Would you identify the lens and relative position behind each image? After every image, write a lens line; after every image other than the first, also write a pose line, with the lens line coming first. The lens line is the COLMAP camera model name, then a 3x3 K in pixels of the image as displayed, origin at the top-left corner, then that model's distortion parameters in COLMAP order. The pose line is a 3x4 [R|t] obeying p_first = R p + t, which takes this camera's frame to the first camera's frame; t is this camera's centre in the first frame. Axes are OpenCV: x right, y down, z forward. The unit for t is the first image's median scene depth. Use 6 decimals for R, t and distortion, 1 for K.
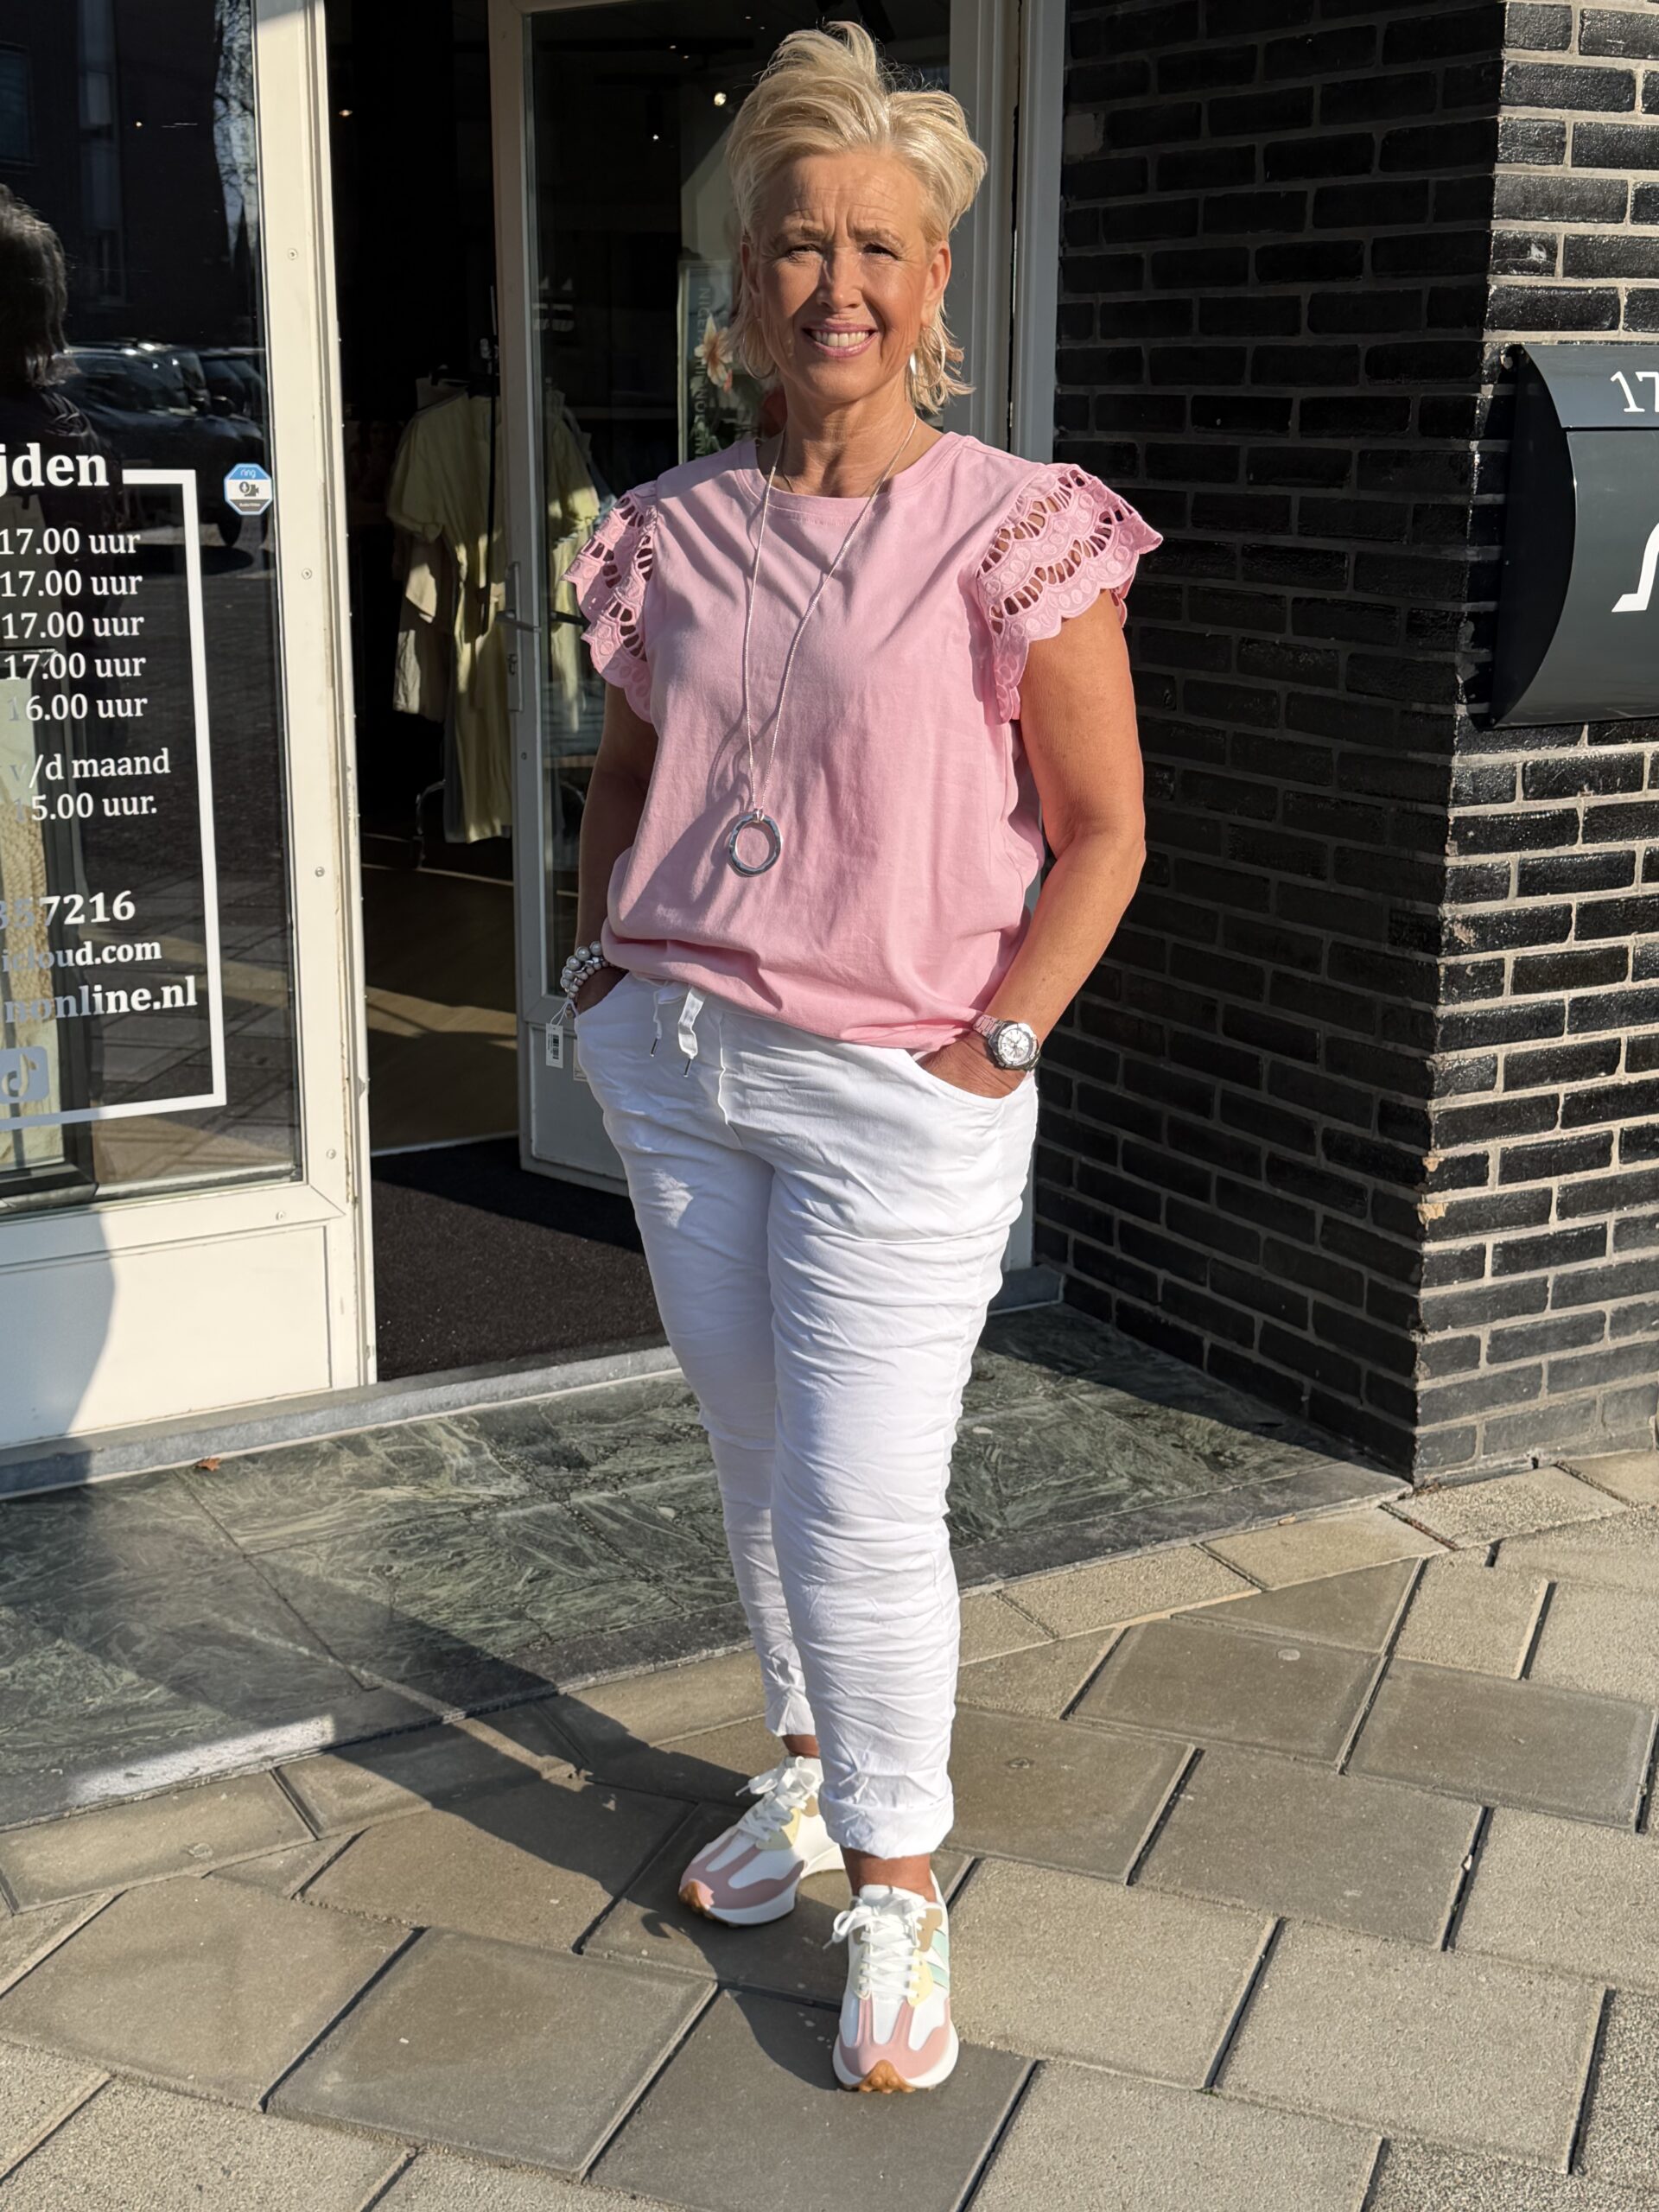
lens RADIAL K [[2857.8, 0, 831.0], [0, 2857.8, 1115.9], [0, 0, 1]] dist [0.177802, -0.399447]
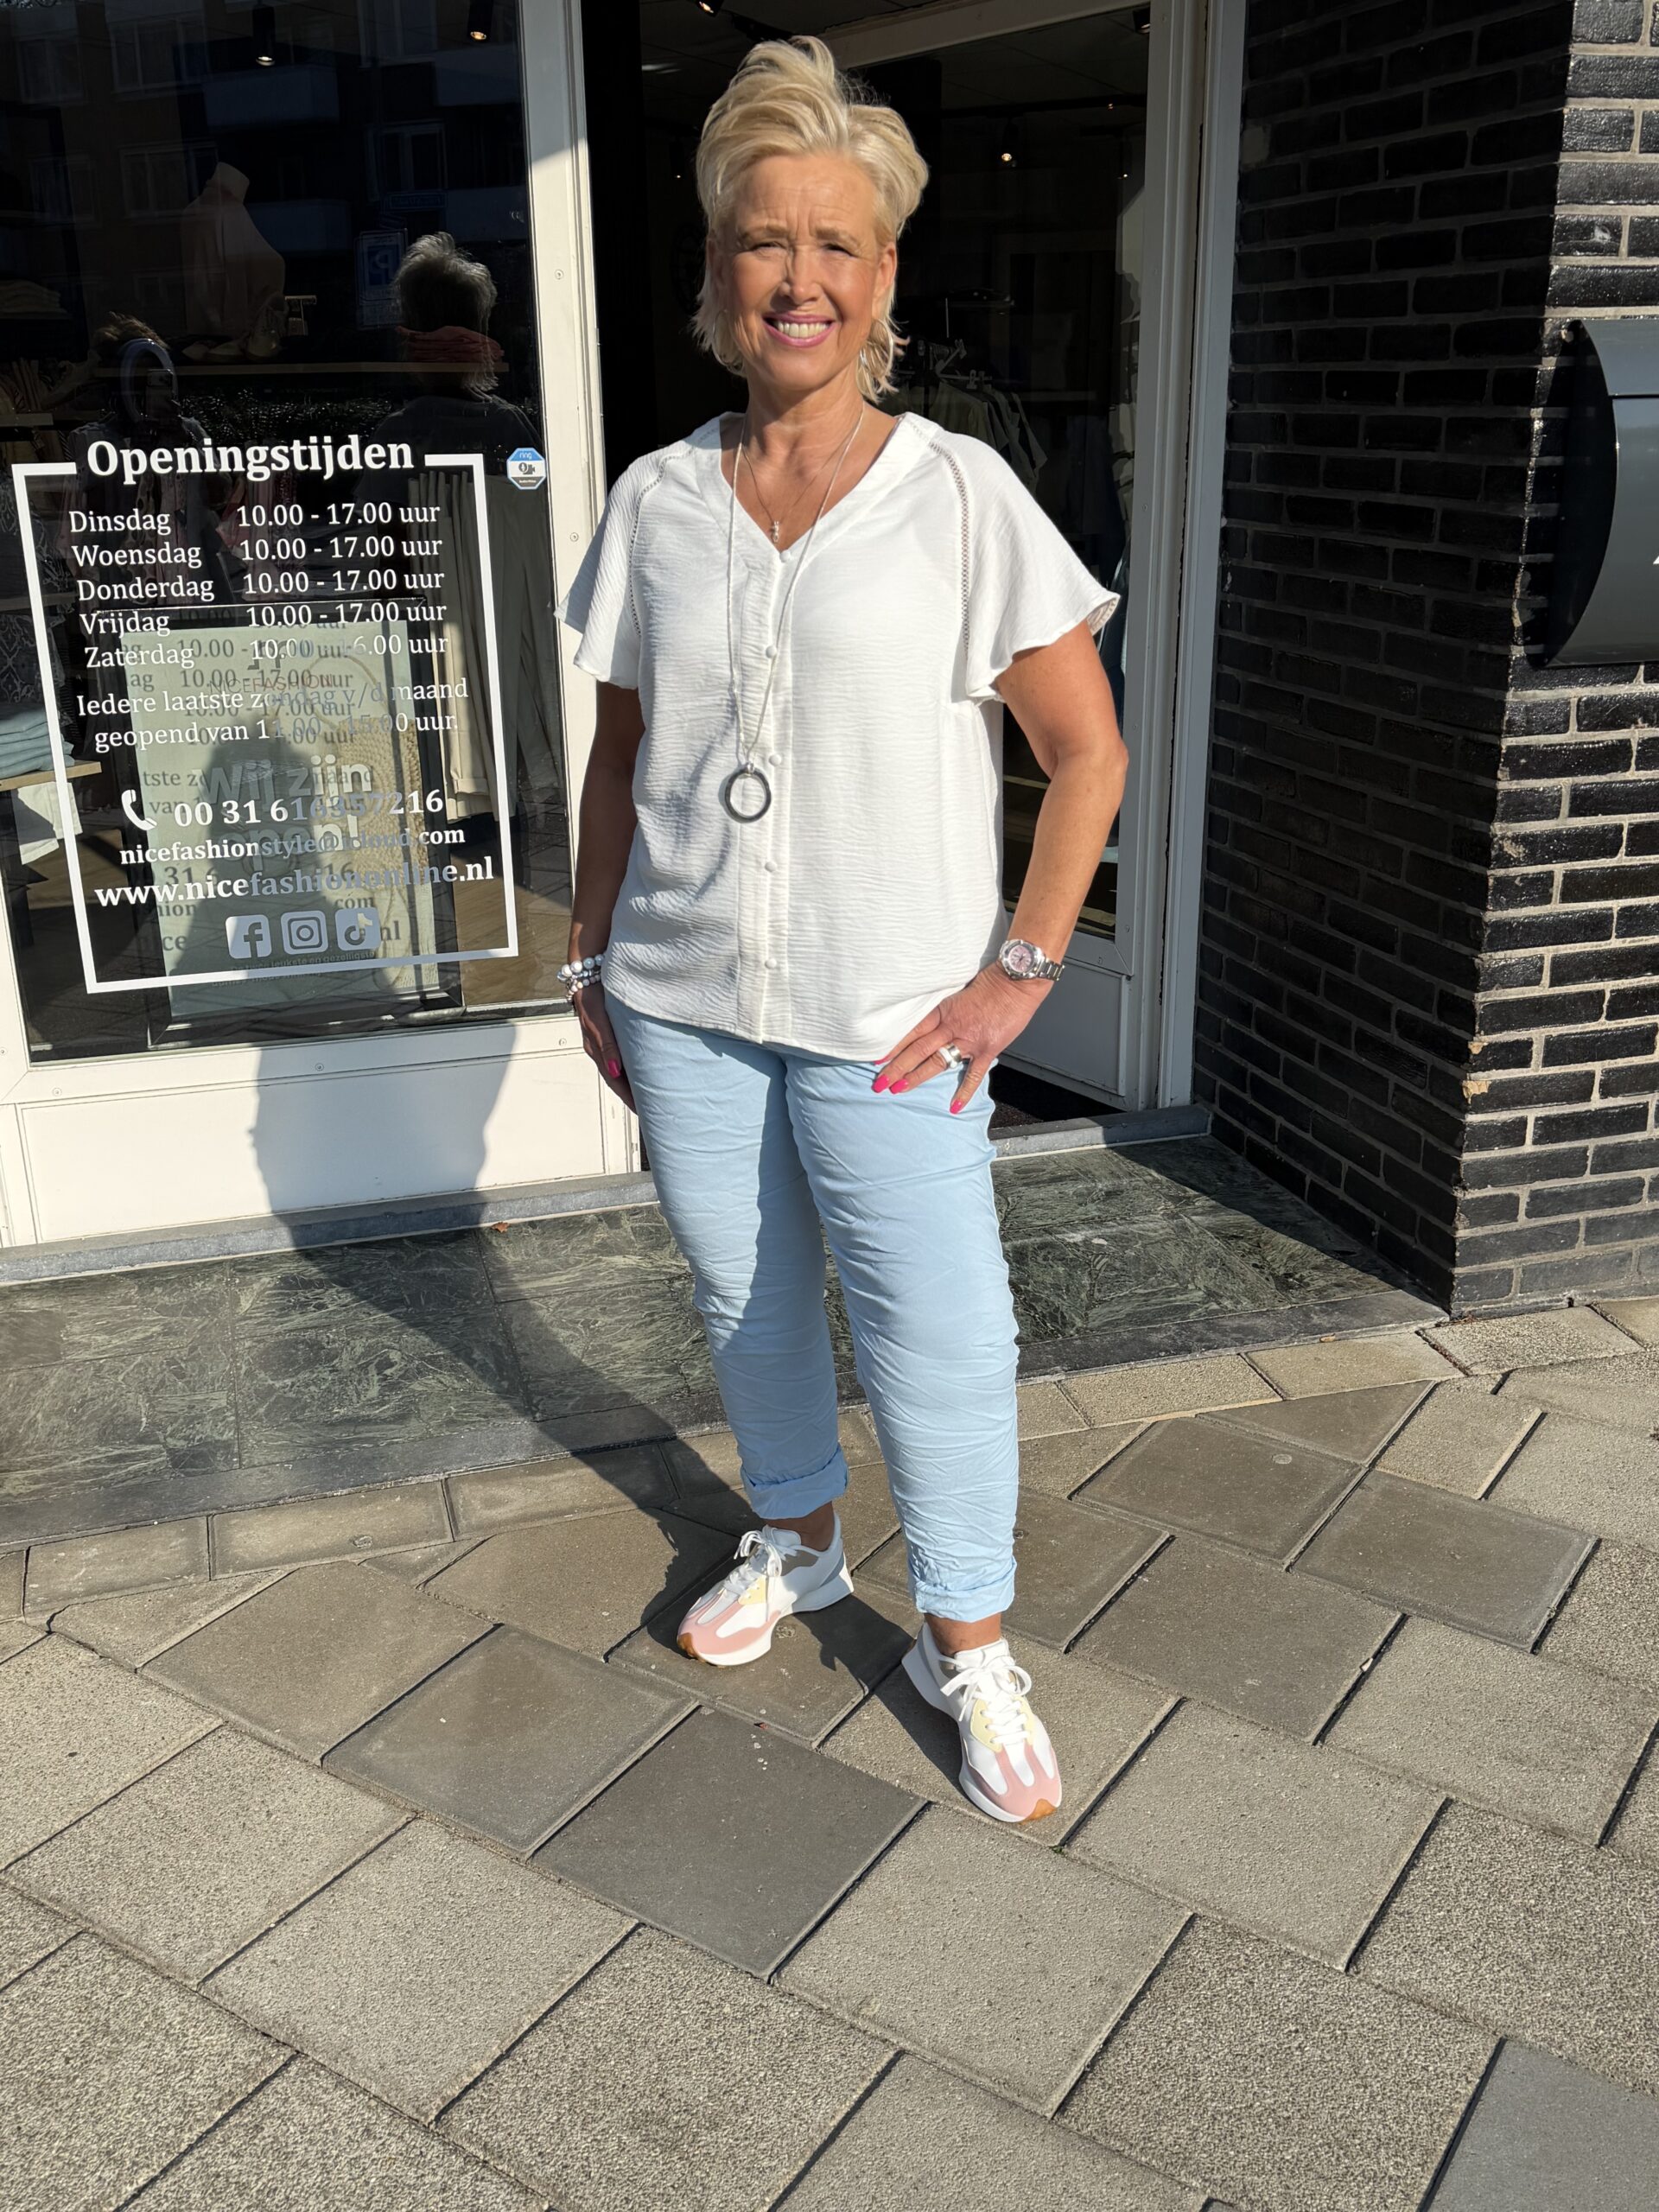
lens RADIAL K [[2055.3, 0, 824.8], [0, 2055.3, 1115.9], [0, 0, 1]] dist [0.185804, -0.415202]
pose [[0.972224, 0.056599, -0.227105, 0.146283], [-0.035325, 0.994689, 0.096670, -0.028030], [0.231370, -0.085962, 0.969061, 0.120891]]
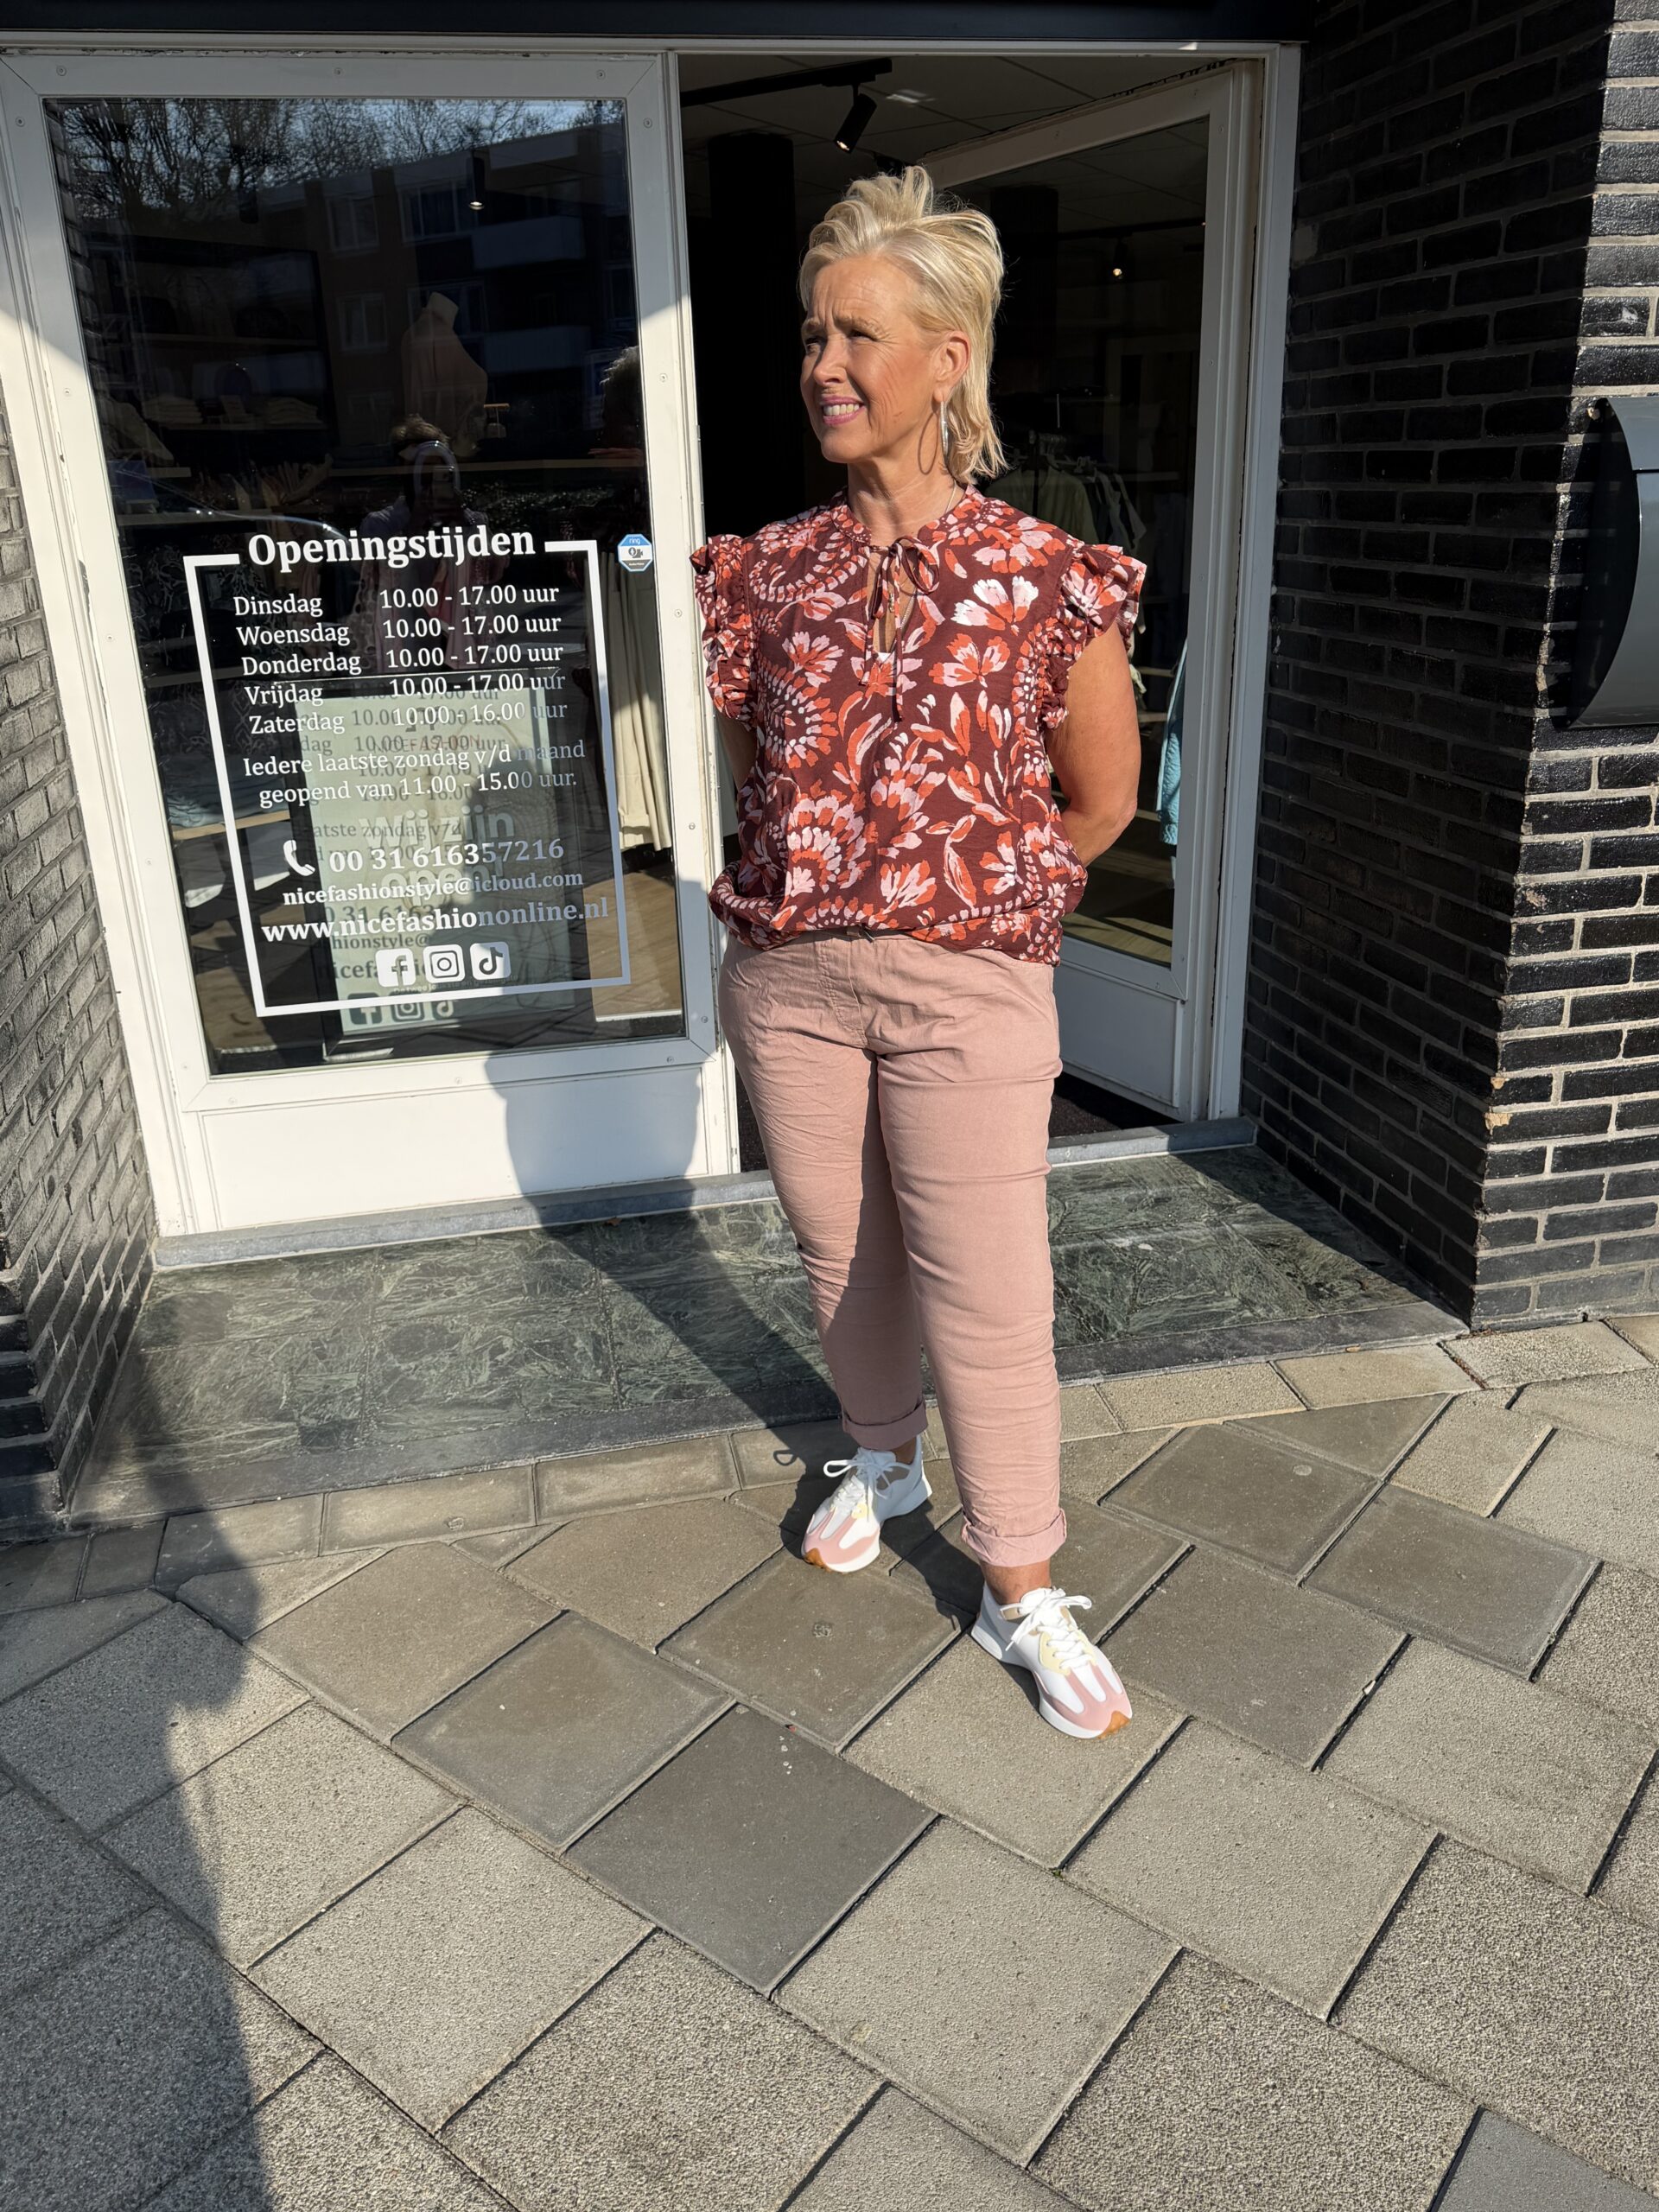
lens RADIAL K [[1685.0, 0, 827.1], [0, 1685.0, 1103.4], [0, 0, 1]] dist [0.141694, -0.276901]
pose [[0.948506, 0.073439, -0.308128, 0.162887], [-0.038682, 0.992327, 0.117433, -0.050251], [0.314388, -0.099467, 0.944069, 0.210925]]
